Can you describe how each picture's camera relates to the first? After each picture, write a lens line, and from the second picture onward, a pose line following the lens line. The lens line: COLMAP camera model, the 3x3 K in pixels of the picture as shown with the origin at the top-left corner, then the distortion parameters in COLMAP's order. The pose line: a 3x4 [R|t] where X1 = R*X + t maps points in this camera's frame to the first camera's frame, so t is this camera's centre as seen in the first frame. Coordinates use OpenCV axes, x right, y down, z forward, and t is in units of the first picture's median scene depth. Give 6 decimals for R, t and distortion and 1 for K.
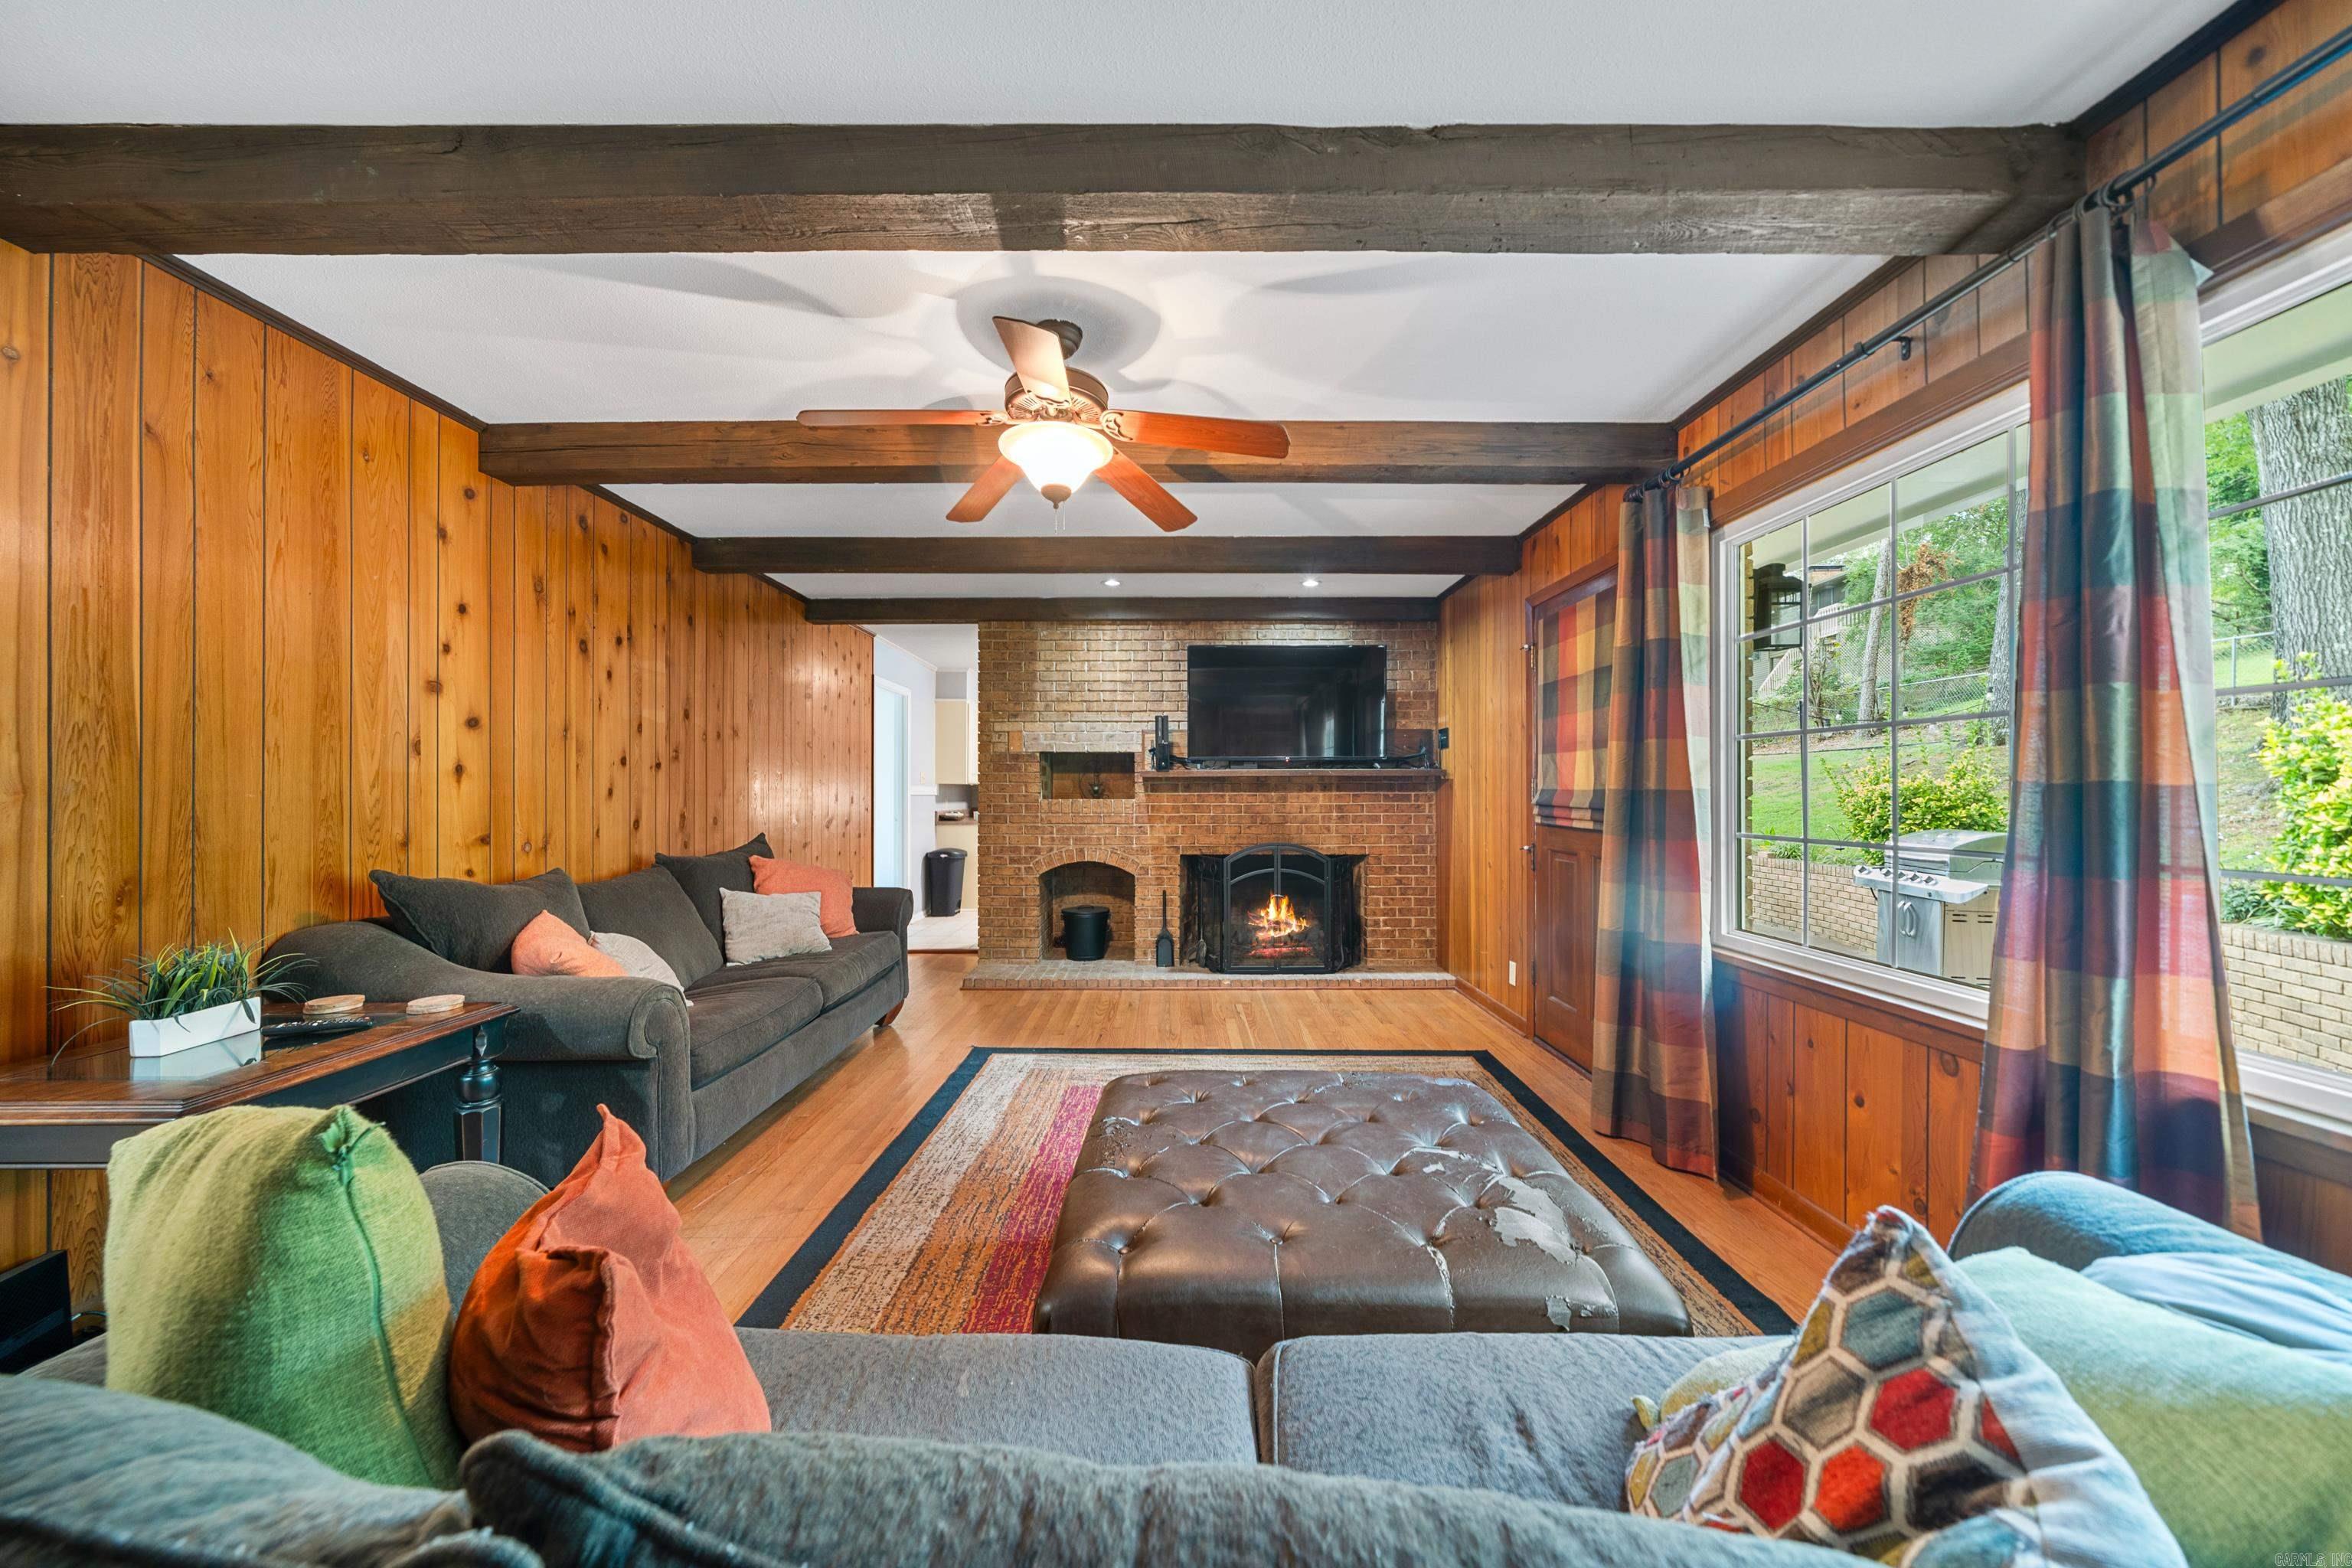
lens RADIAL K [[810.9, 0, 1192.3], [0, 810.9, 791.1], [0, 0, 1]] dist [-0.004983, -0.000155]
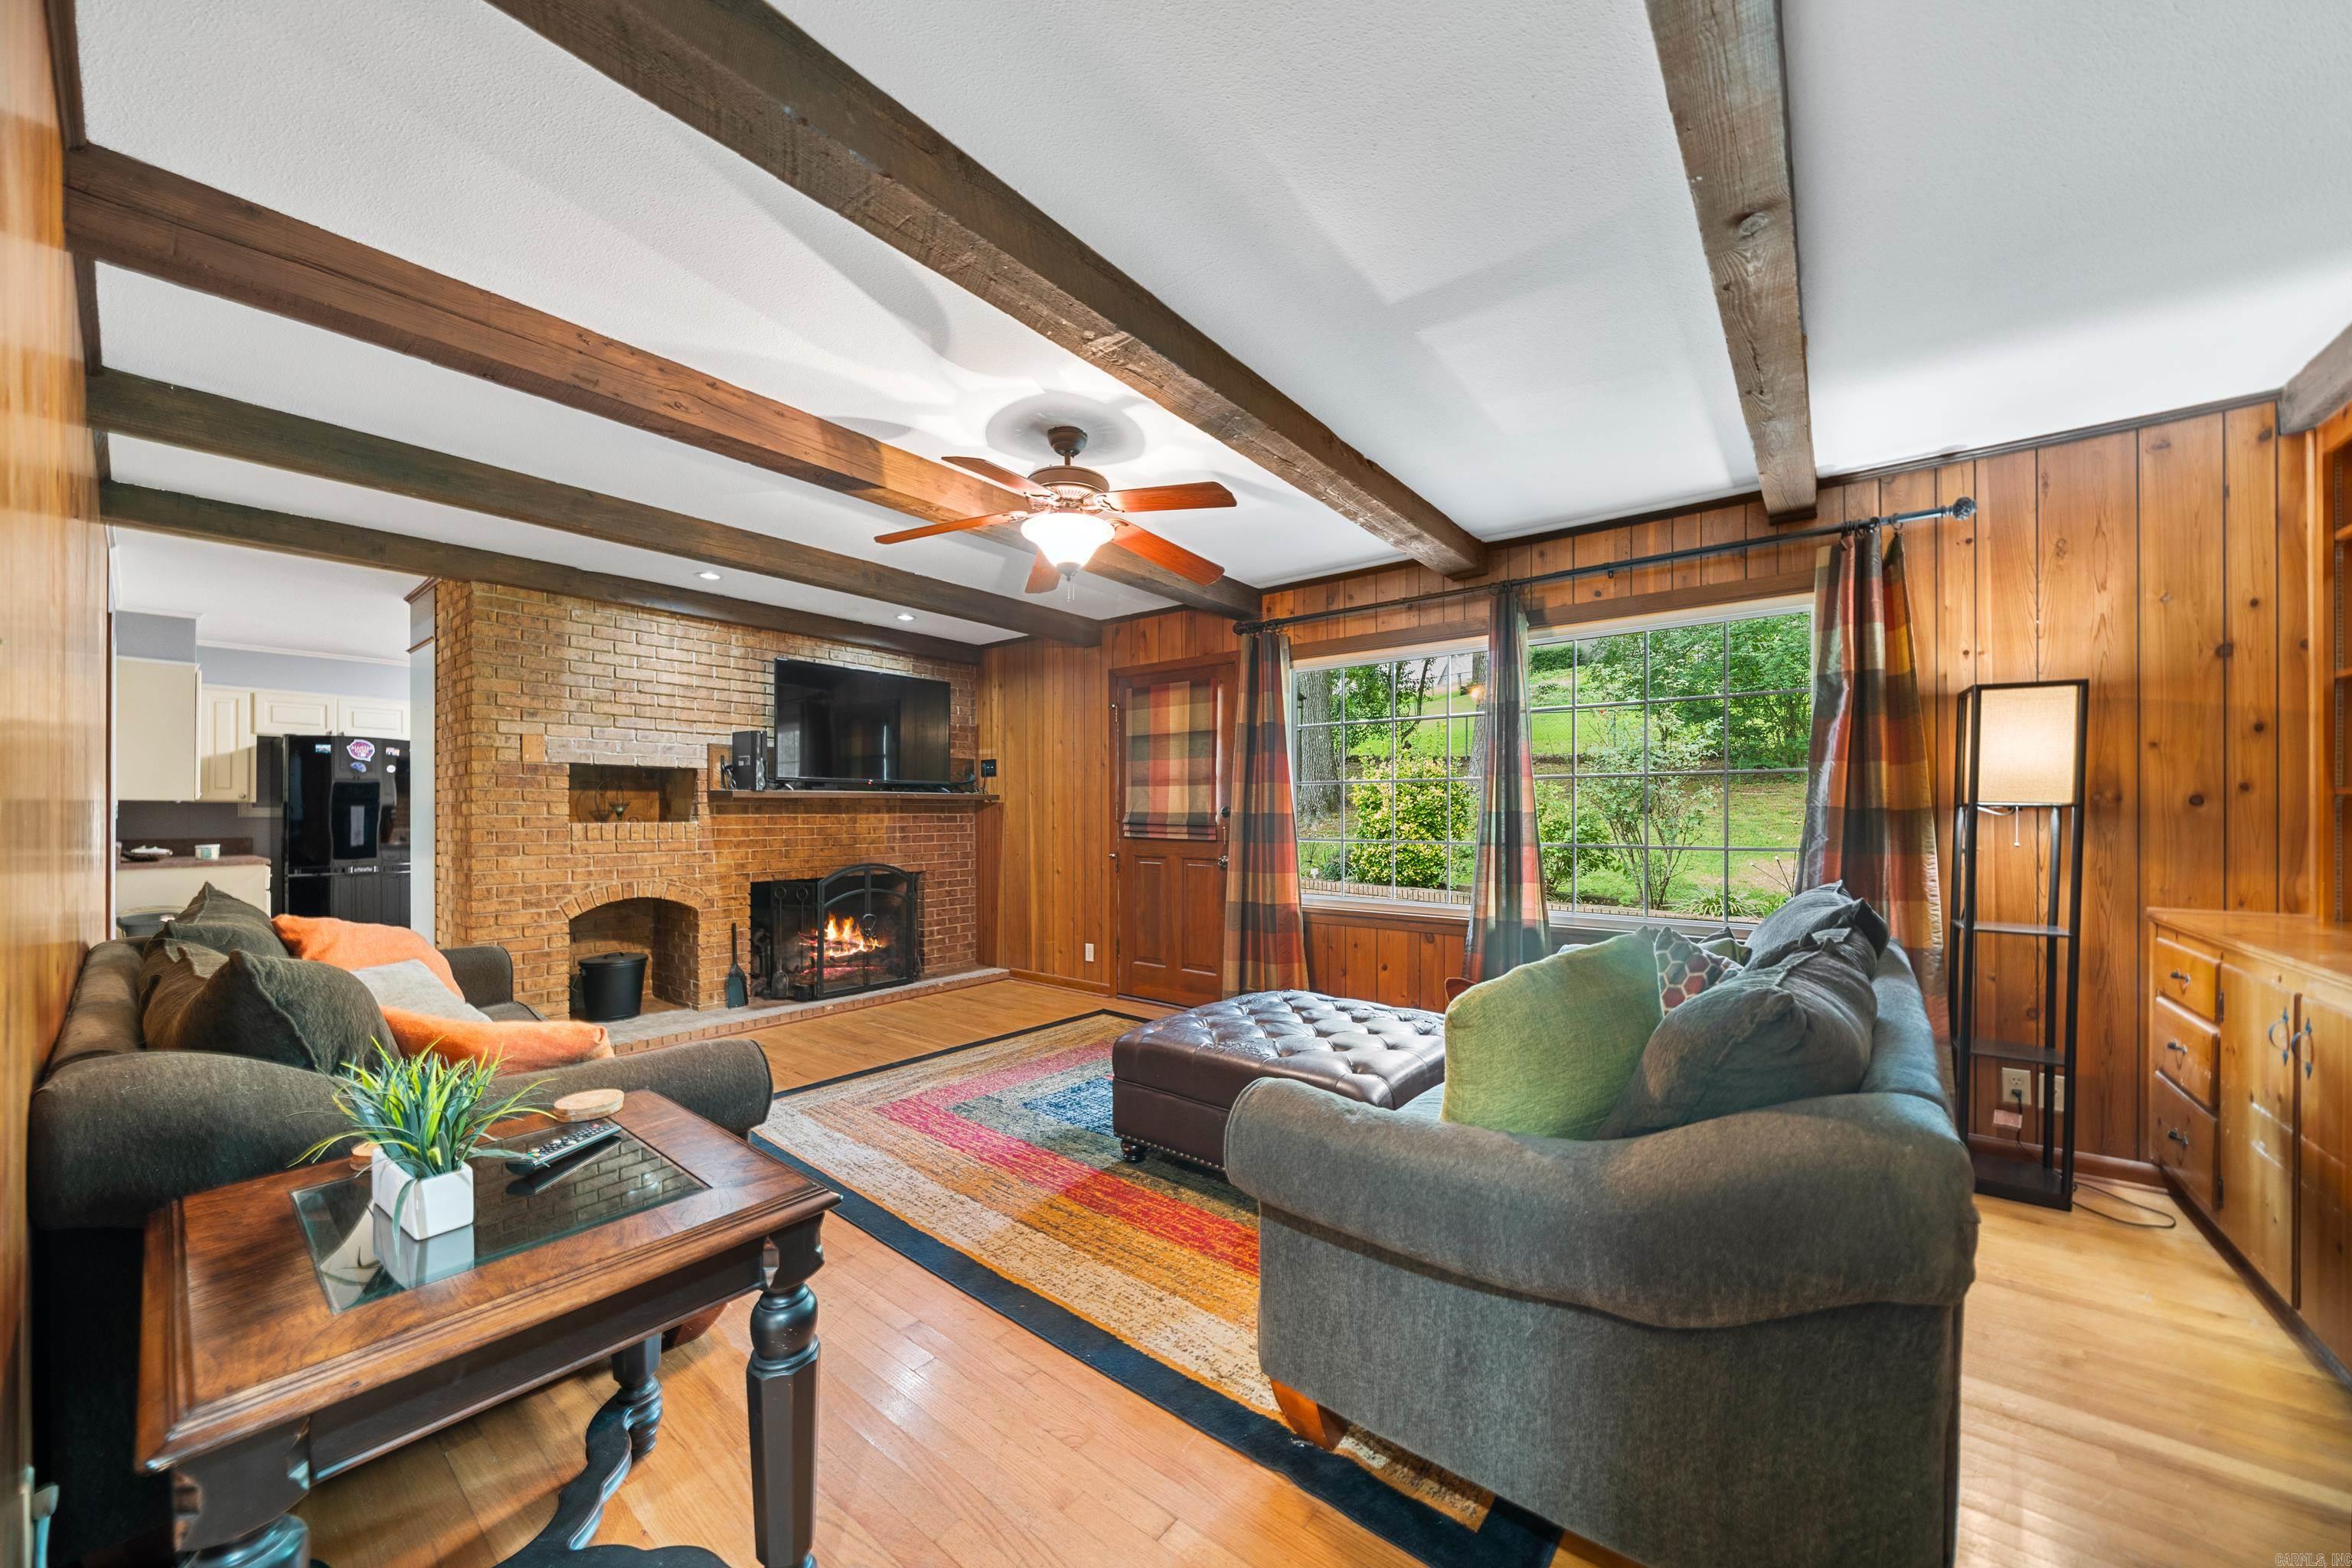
lens RADIAL K [[810.9, 0, 1185.6], [0, 810.9, 807.9], [0, 0, 1]] dist [-0.004983, -0.000155]
pose [[0.631736, 0.004706, 0.775169, -0.415214], [-0.000592, 0.999984, -0.005588, -0.000744], [-0.775183, 0.003071, 0.631729, 0.042241]]
